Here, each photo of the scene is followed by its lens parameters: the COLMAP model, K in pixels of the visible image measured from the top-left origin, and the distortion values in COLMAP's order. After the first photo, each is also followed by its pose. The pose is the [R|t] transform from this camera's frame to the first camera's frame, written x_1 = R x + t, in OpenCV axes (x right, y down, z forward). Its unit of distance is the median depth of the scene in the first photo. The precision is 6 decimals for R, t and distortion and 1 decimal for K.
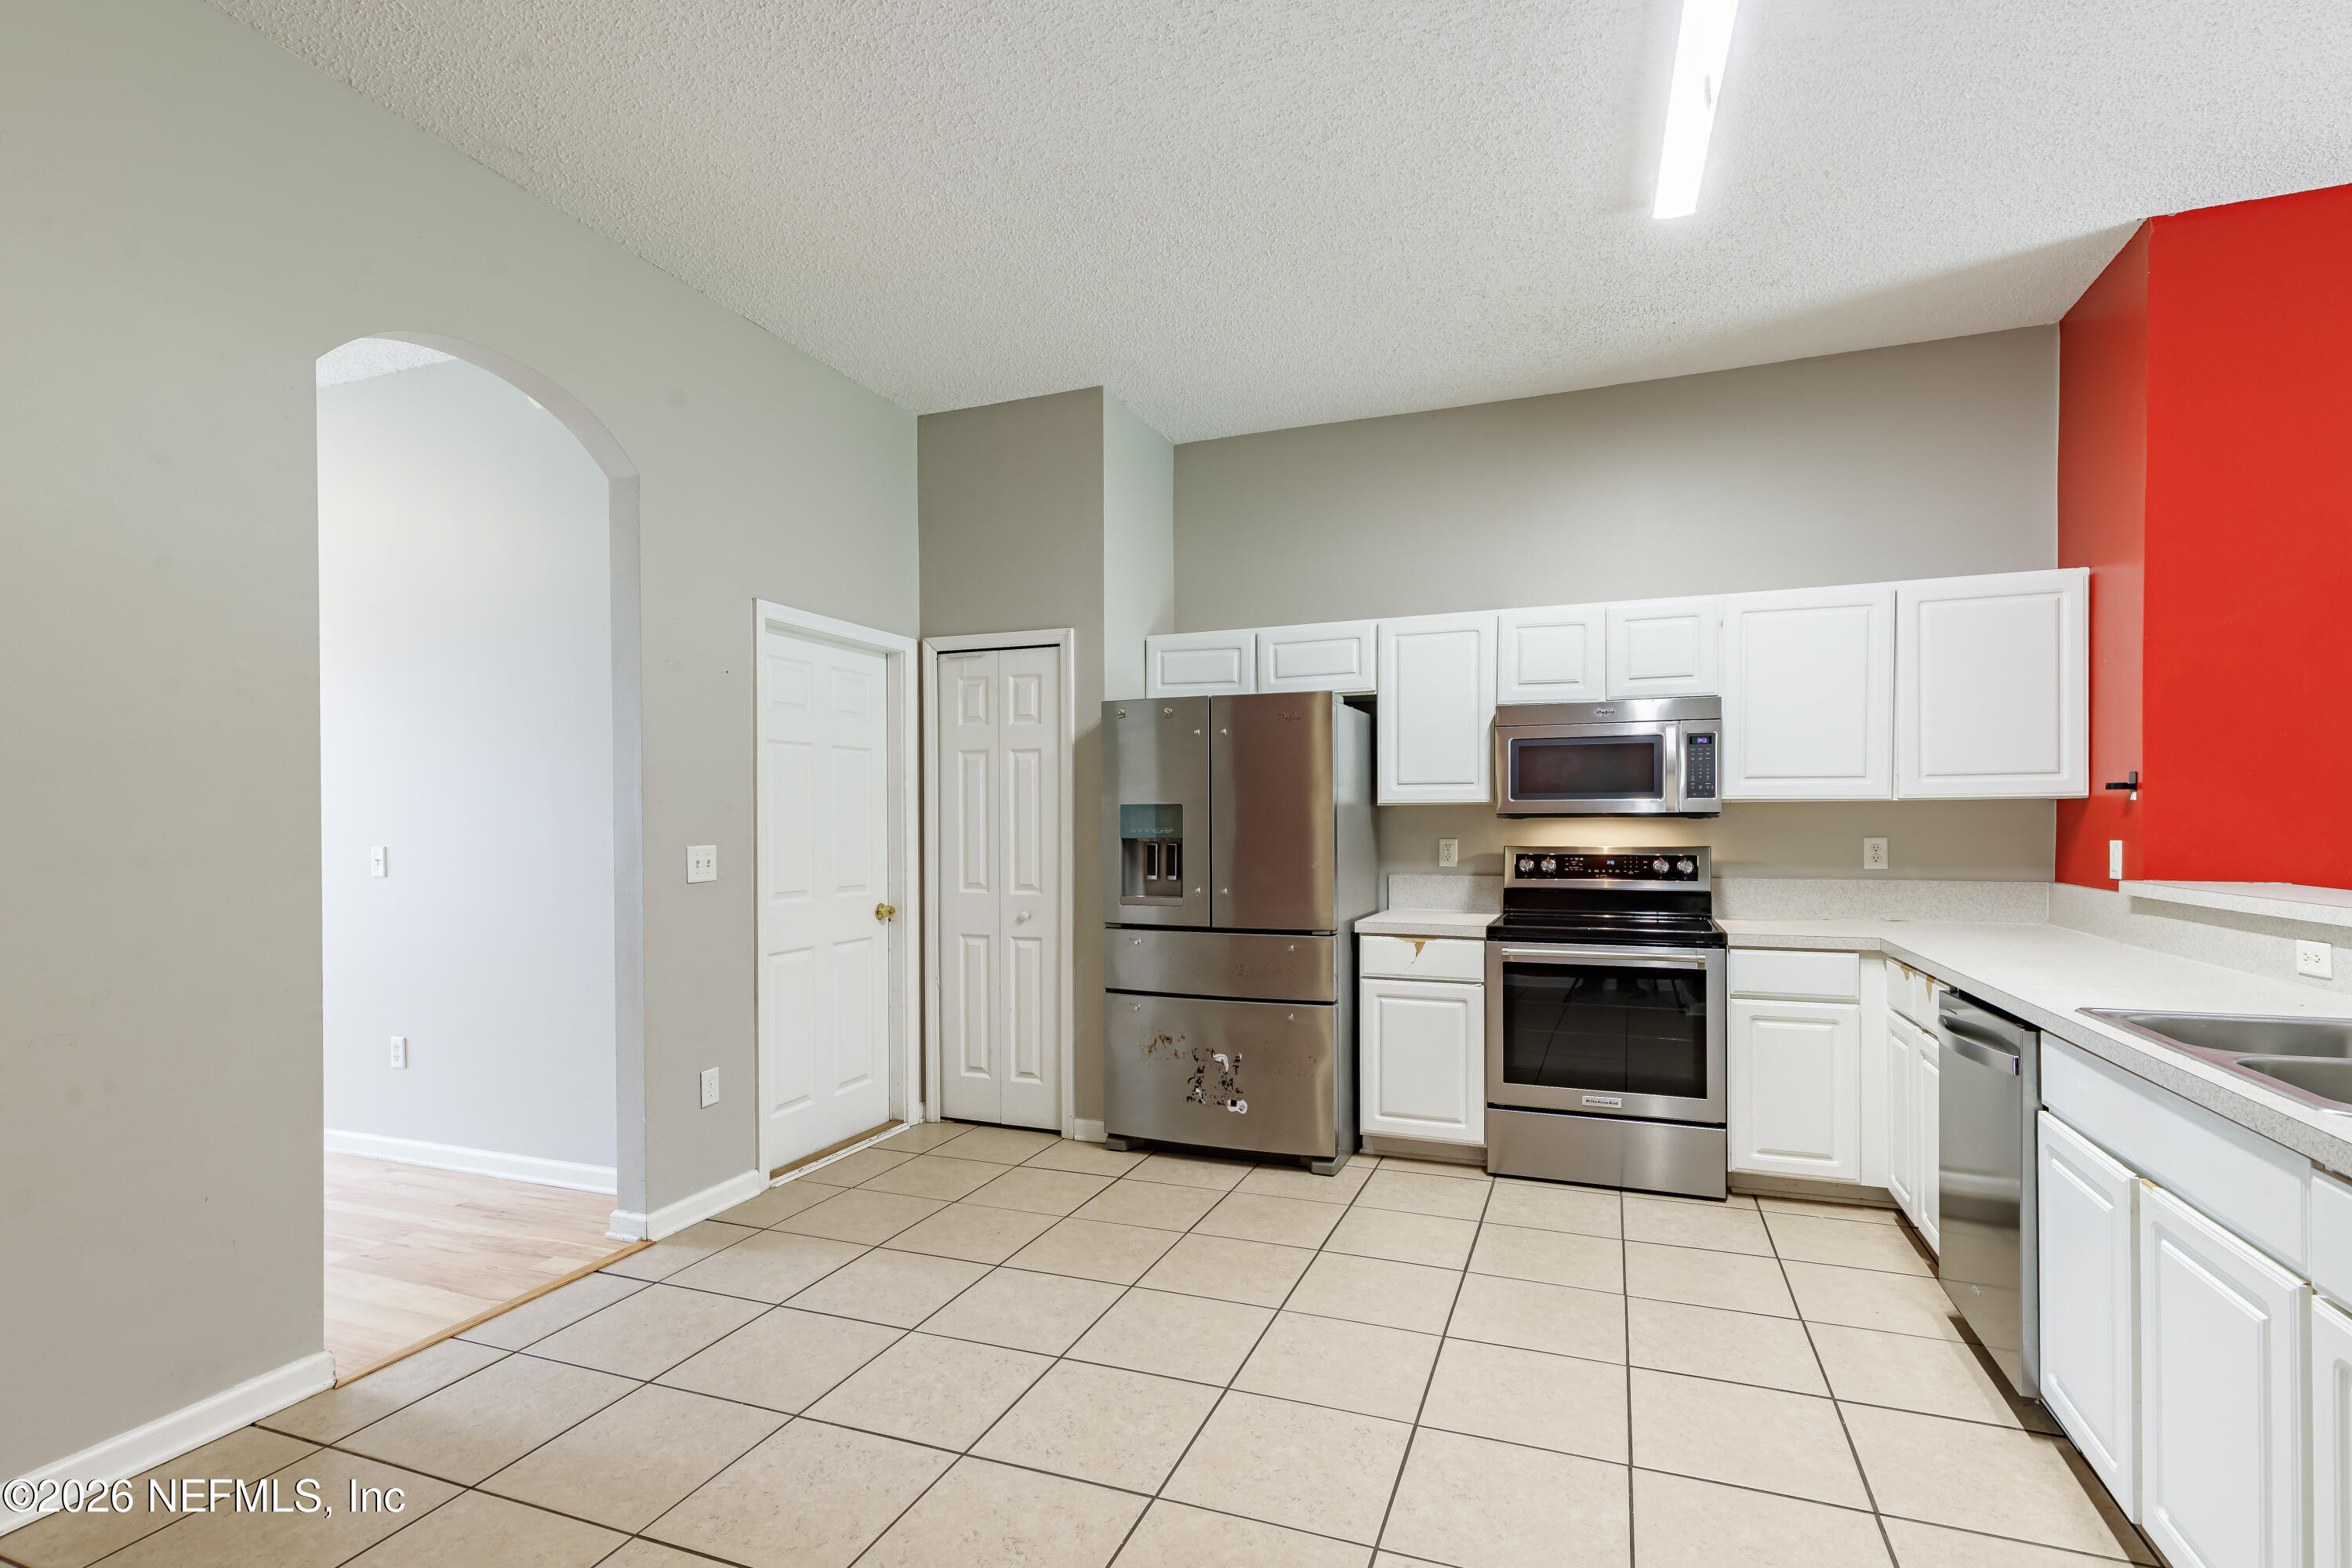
lens RADIAL K [[1082.1, 0, 1222.8], [0, 1082.1, 801.1], [0, 0, 1]] dist [0.009807, 0.000081]
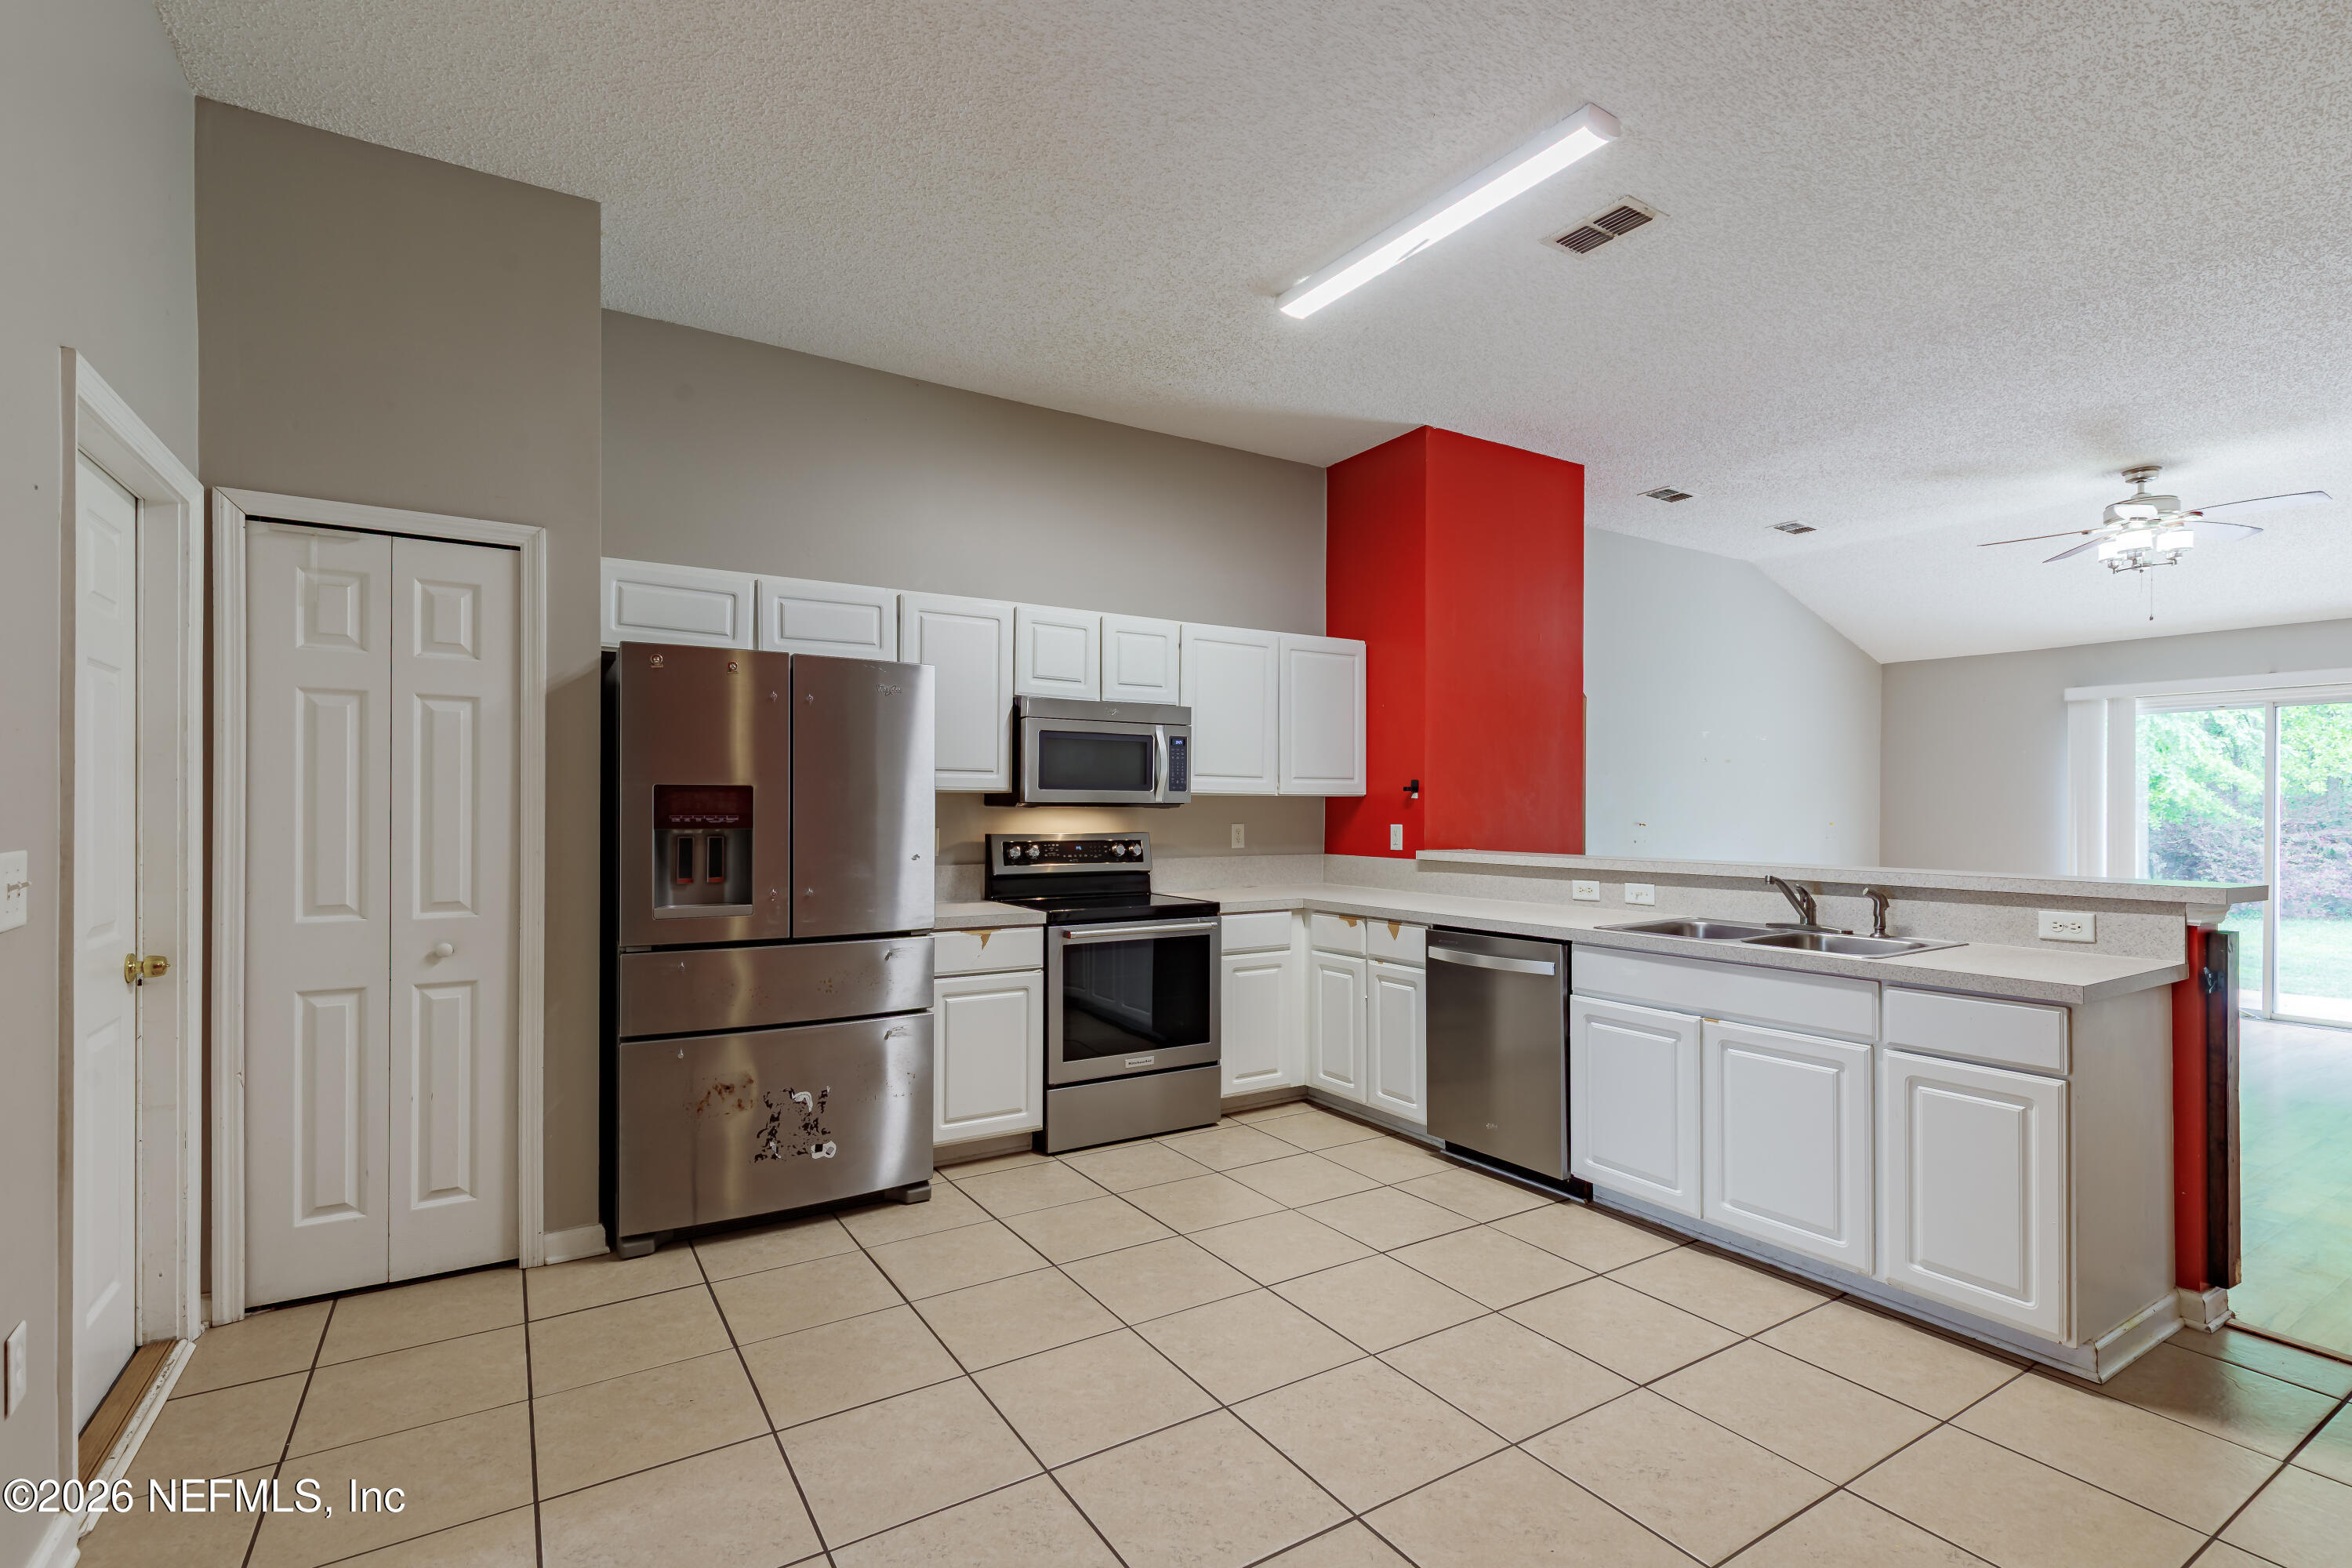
lens RADIAL K [[1065.4, 0, 1176.0], [0, 1065.4, 784.0], [0, 0, 1]] dist [0.010234, -0.000105]
pose [[0.617105, 0.024414, 0.786502, -0.451999], [-0.019908, 0.999683, -0.015411, 0.007235], [-0.786629, -0.006147, 0.617395, 0.270488]]
